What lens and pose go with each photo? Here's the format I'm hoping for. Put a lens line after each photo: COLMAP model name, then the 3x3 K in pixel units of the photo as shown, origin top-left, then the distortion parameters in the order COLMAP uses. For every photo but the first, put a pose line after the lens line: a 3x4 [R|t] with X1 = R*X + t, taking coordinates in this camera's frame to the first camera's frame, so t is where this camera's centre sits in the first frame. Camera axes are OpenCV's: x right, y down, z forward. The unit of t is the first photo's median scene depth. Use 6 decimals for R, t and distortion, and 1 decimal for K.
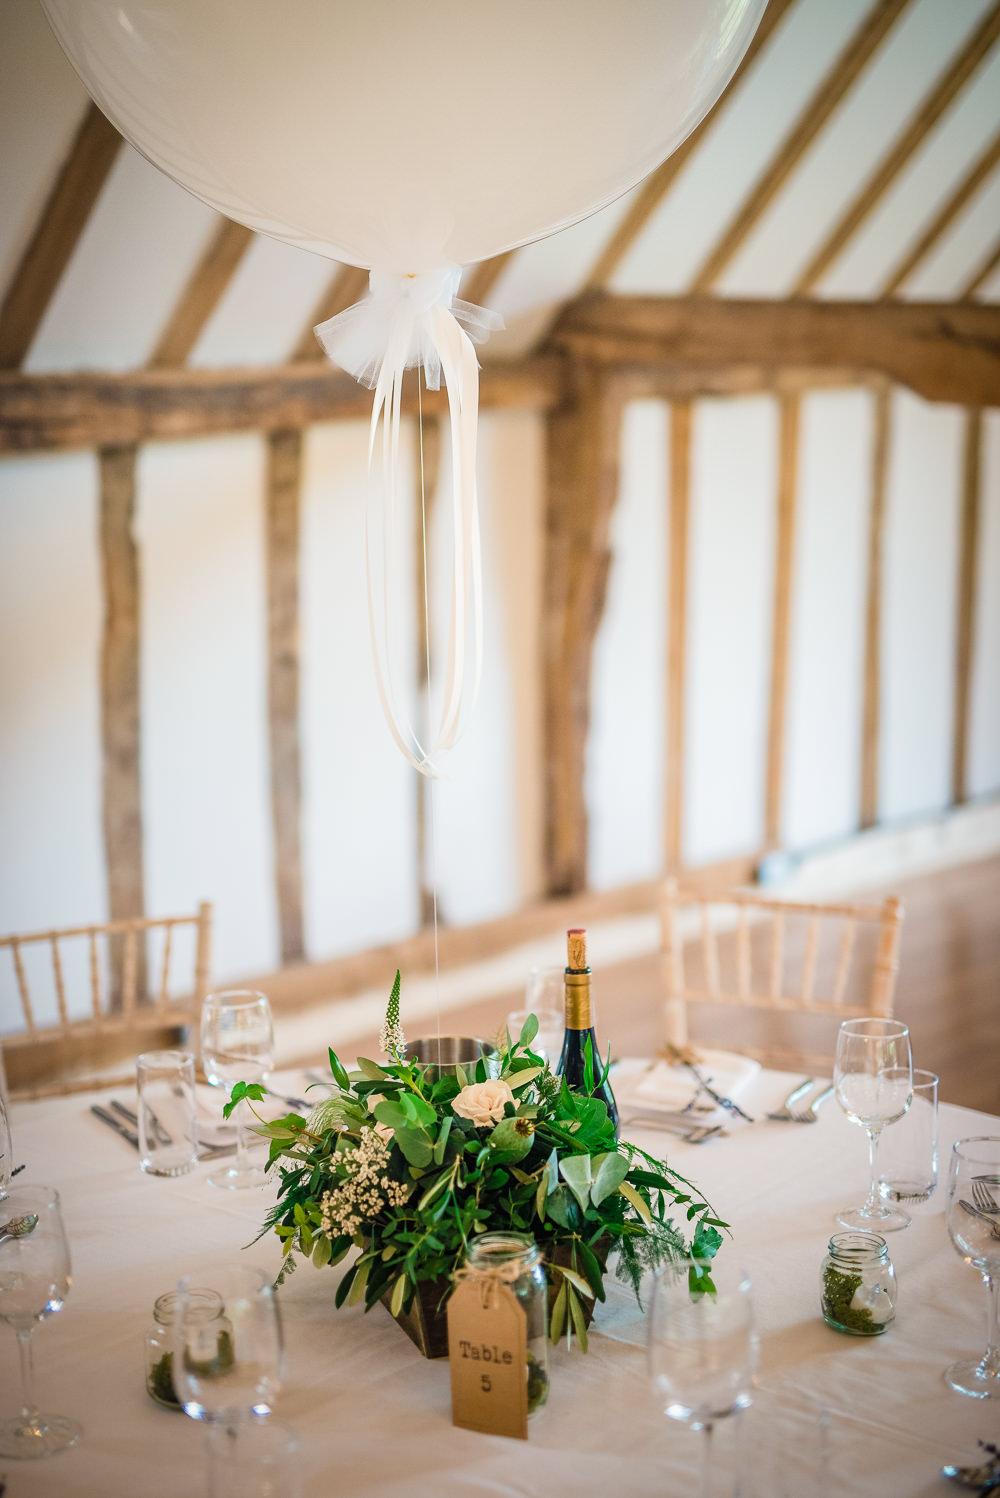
lens RADIAL K [[2110.8, 0, 500.5], [0, 2110.8, 749.3], [0, 0, 1]] dist [0.075265, 0.000000]
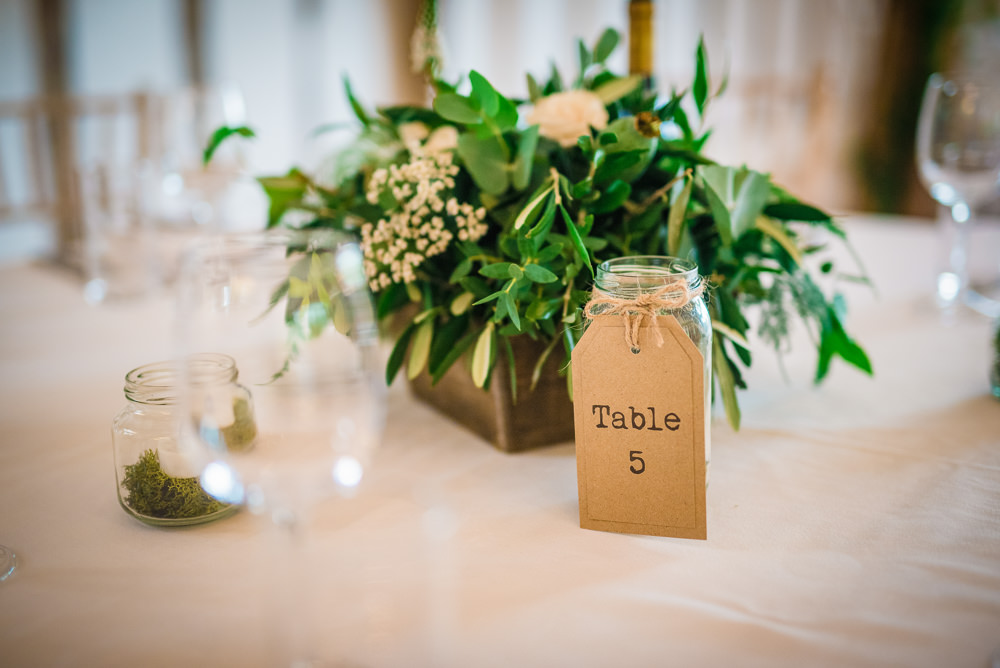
lens RADIAL K [[1409.1, 0, 499.8], [0, 1409.1, 334.1], [0, 0, 1]] dist [0.075265, 0.000000]
pose [[0.992858, -0.029594, 0.115575, -0.094169], [0.016881, 0.993847, 0.109468, 0.195519], [-0.118103, -0.106735, 0.987248, 0.532832]]
